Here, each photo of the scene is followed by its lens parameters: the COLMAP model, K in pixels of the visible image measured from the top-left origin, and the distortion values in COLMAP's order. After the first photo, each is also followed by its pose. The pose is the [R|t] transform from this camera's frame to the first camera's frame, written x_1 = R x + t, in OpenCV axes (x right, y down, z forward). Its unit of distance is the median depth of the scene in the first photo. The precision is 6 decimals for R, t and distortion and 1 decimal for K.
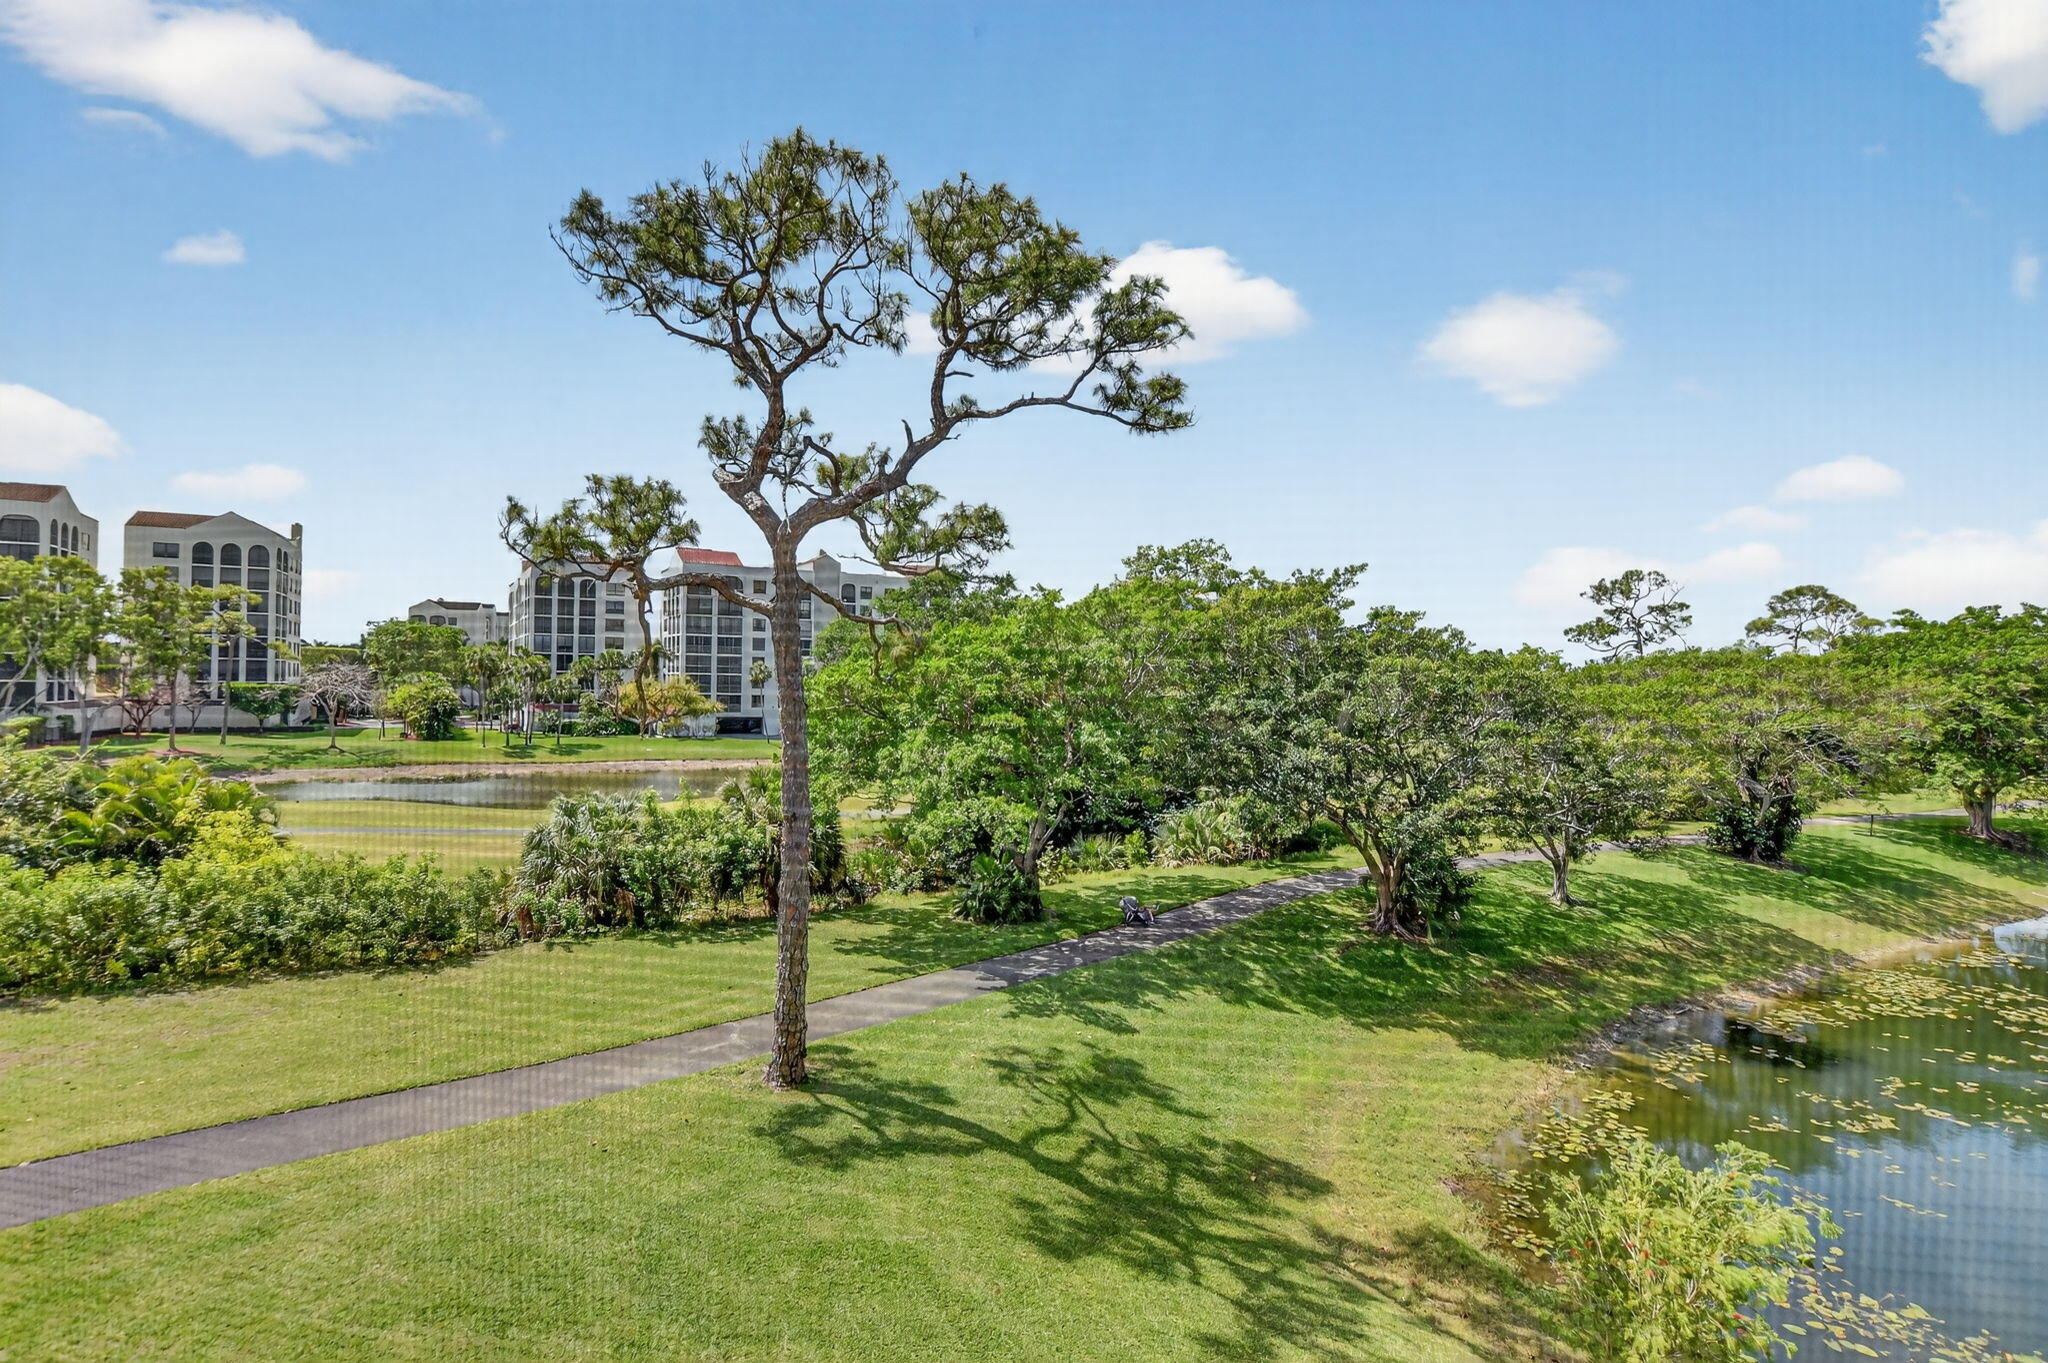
lens RADIAL K [[1042.3, 0, 1014.2], [0, 1042.3, 676.5], [0, 0, 1]] dist [-0.027805, 0.005936]
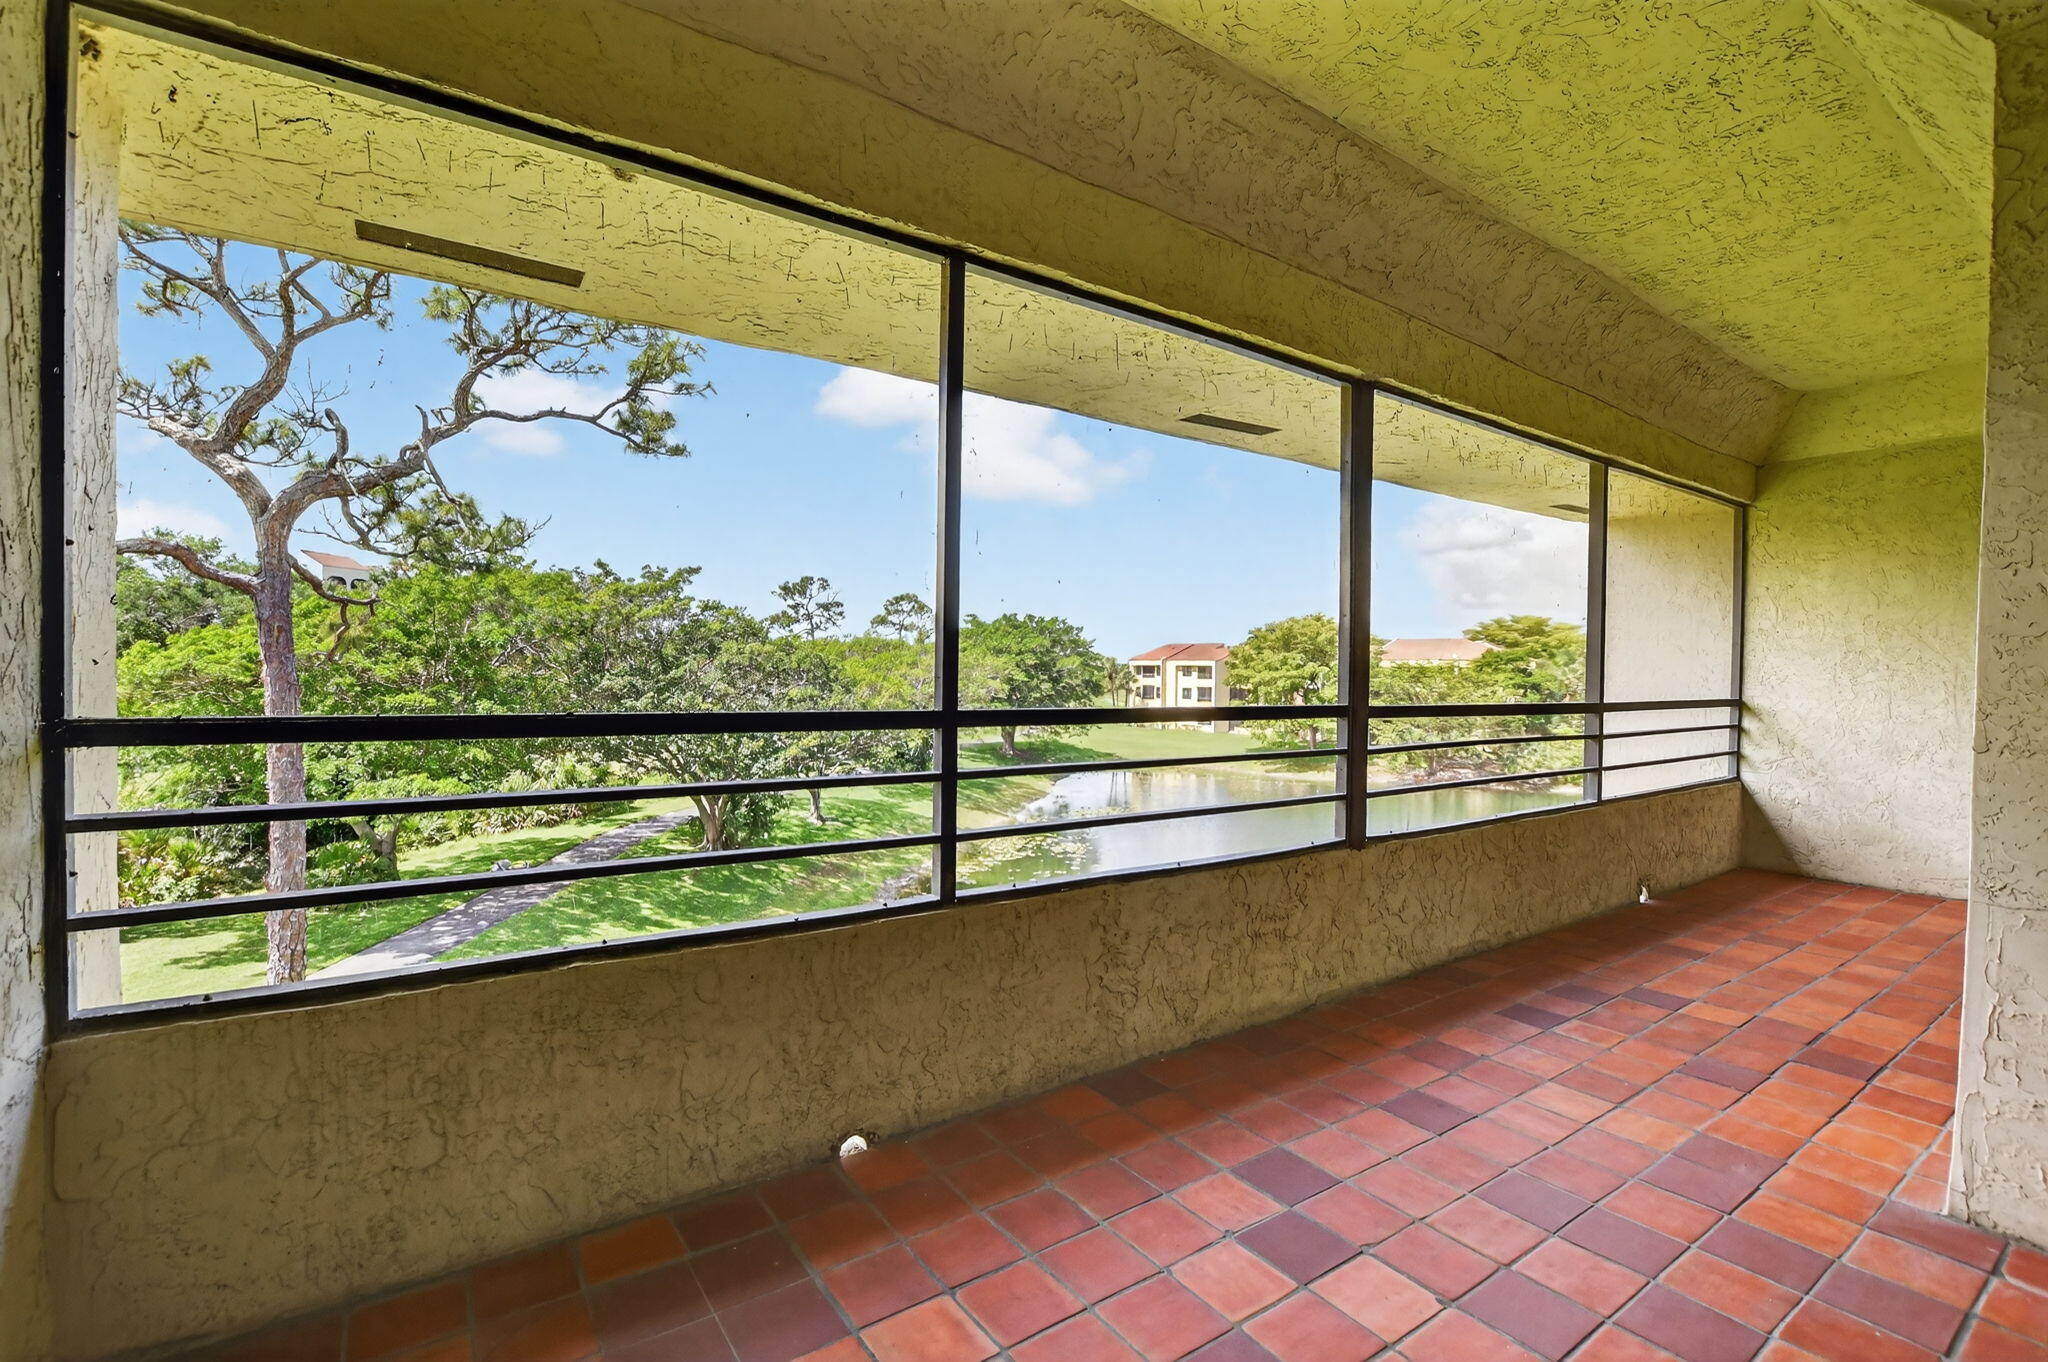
lens RADIAL K [[907.3, 0, 1013.2], [0, 907.3, 689.6], [0, 0, 1]] dist [-0.024977, -0.000693]
pose [[0.686215, -0.024405, 0.726989, -0.205915], [-0.004377, 0.999280, 0.037678, -0.003104], [-0.727386, -0.029038, 0.685614, -0.018494]]
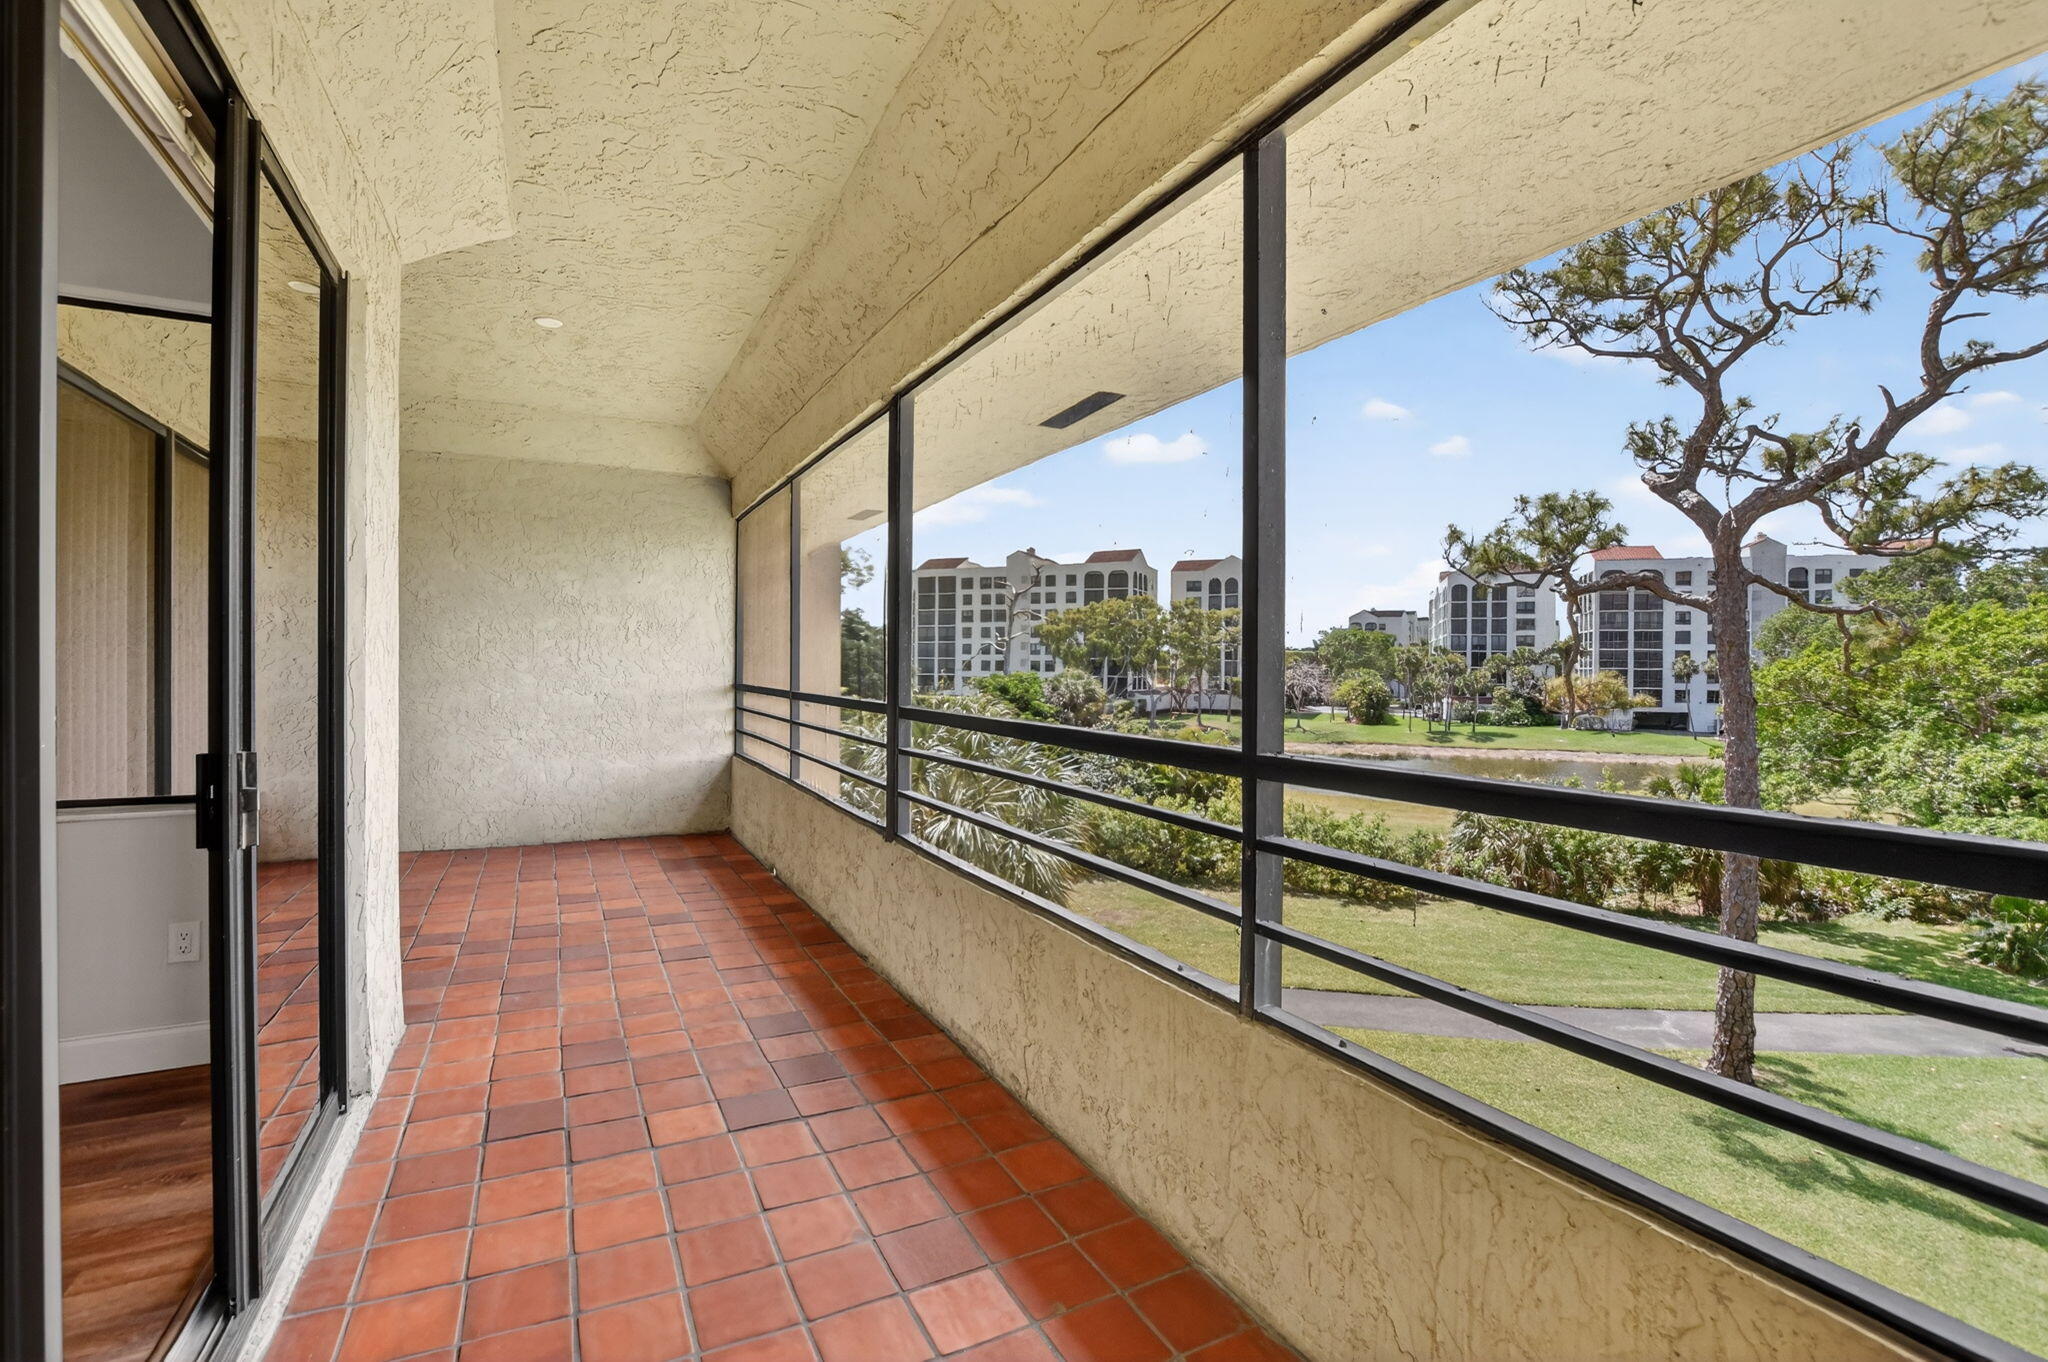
lens RADIAL K [[914.5, 0, 1026.4], [0, 914.5, 666.5], [0, 0, 1]] dist [-0.027531, 0.002763]
pose [[0.646237, -0.010771, -0.763061, 0.000923], [0.006296, 0.999942, -0.008783, -0.000834], [0.763111, 0.000871, 0.646267, -0.036320]]
